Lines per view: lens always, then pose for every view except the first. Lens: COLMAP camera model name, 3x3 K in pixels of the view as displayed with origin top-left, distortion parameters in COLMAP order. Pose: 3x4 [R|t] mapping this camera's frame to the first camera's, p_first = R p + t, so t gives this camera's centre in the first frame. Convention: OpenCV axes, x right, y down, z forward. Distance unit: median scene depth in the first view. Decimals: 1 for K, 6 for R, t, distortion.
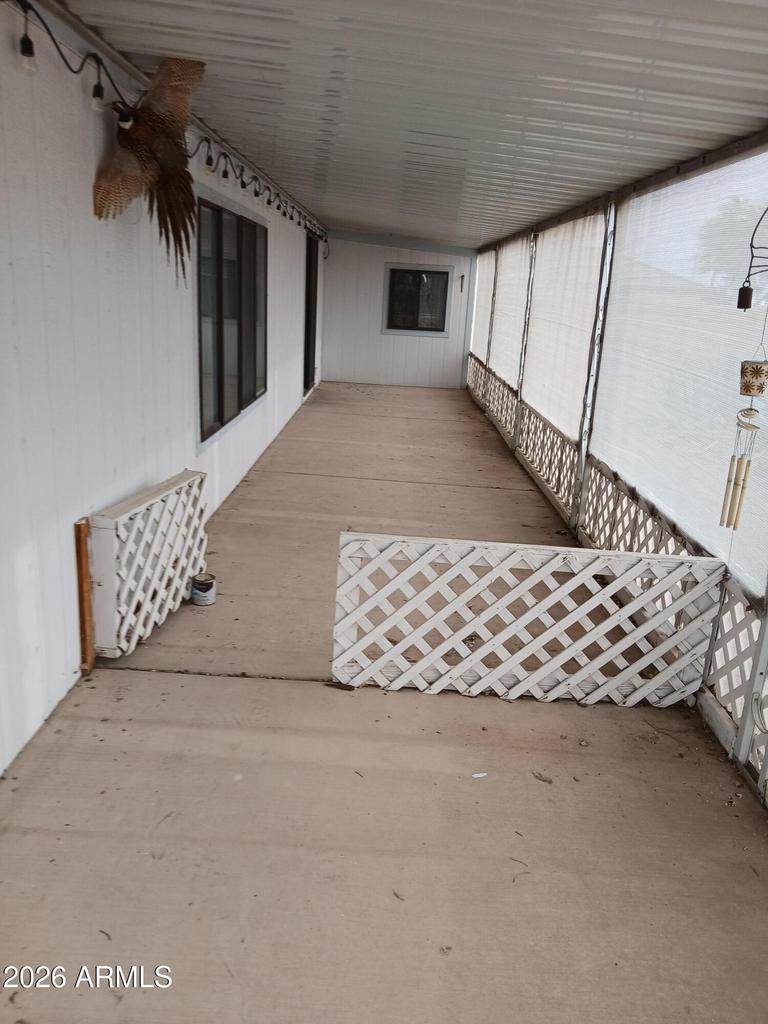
lens RADIAL K [[774.3, 0, 384.0], [0, 774.3, 512.0], [0, 0, 1]] dist [0.022138, -0.092672]
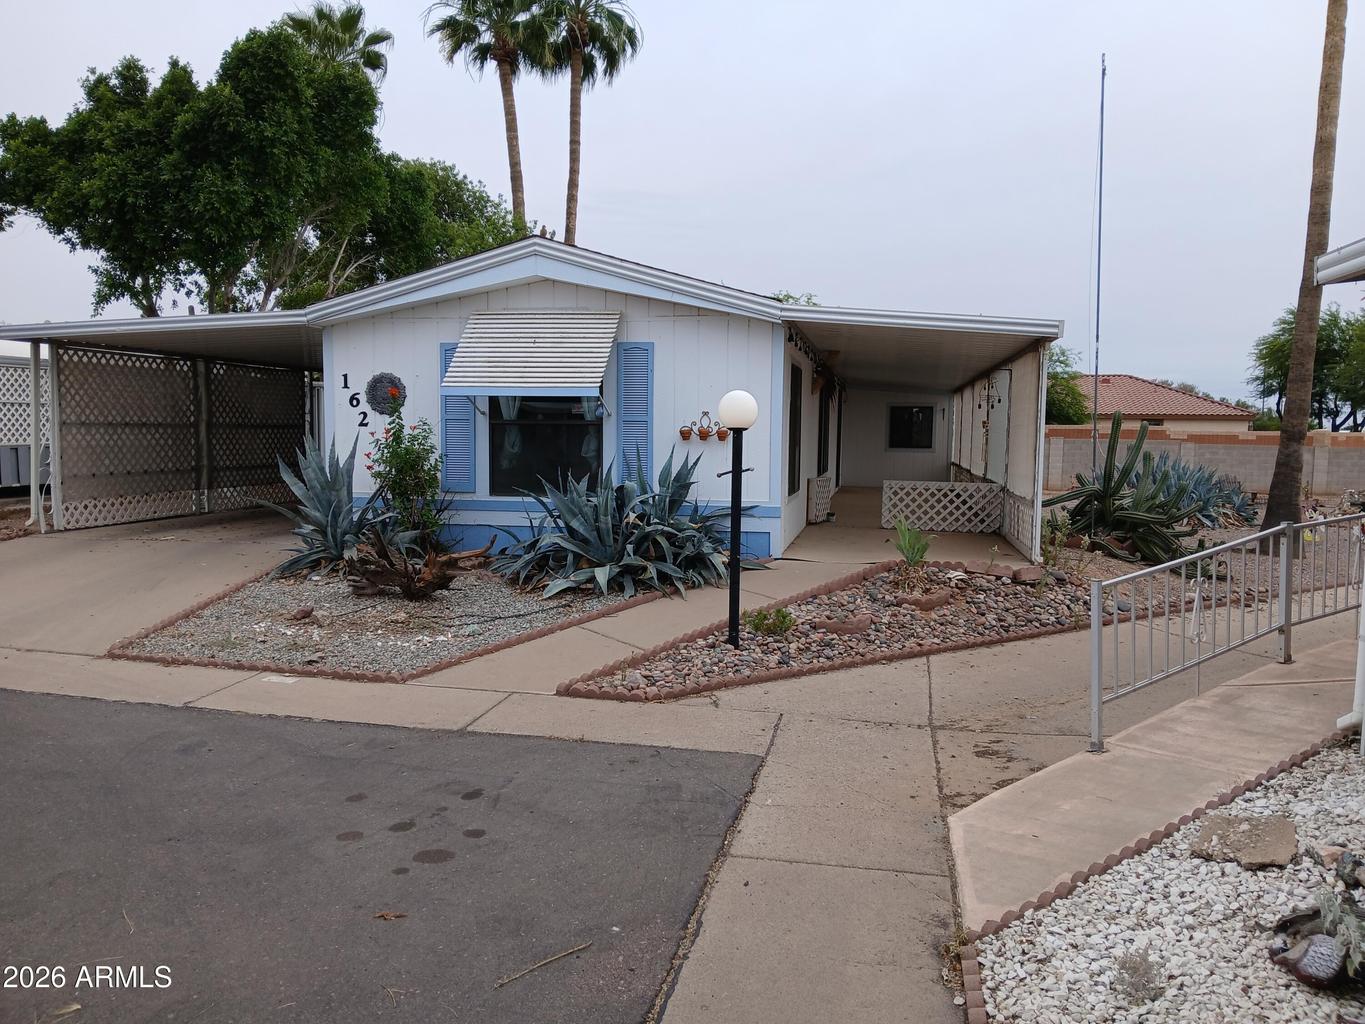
lens RADIAL K [[1032.2, 0, 682.5], [0, 1032.2, 512.0], [0, 0, 1]] dist [0.022138, -0.092672]
pose [[0.982426, -0.025802, -0.184858, -0.026230], [-0.013248, 0.978262, -0.206949, 0.331061], [0.186179, 0.205761, 0.960729, -1.033996]]
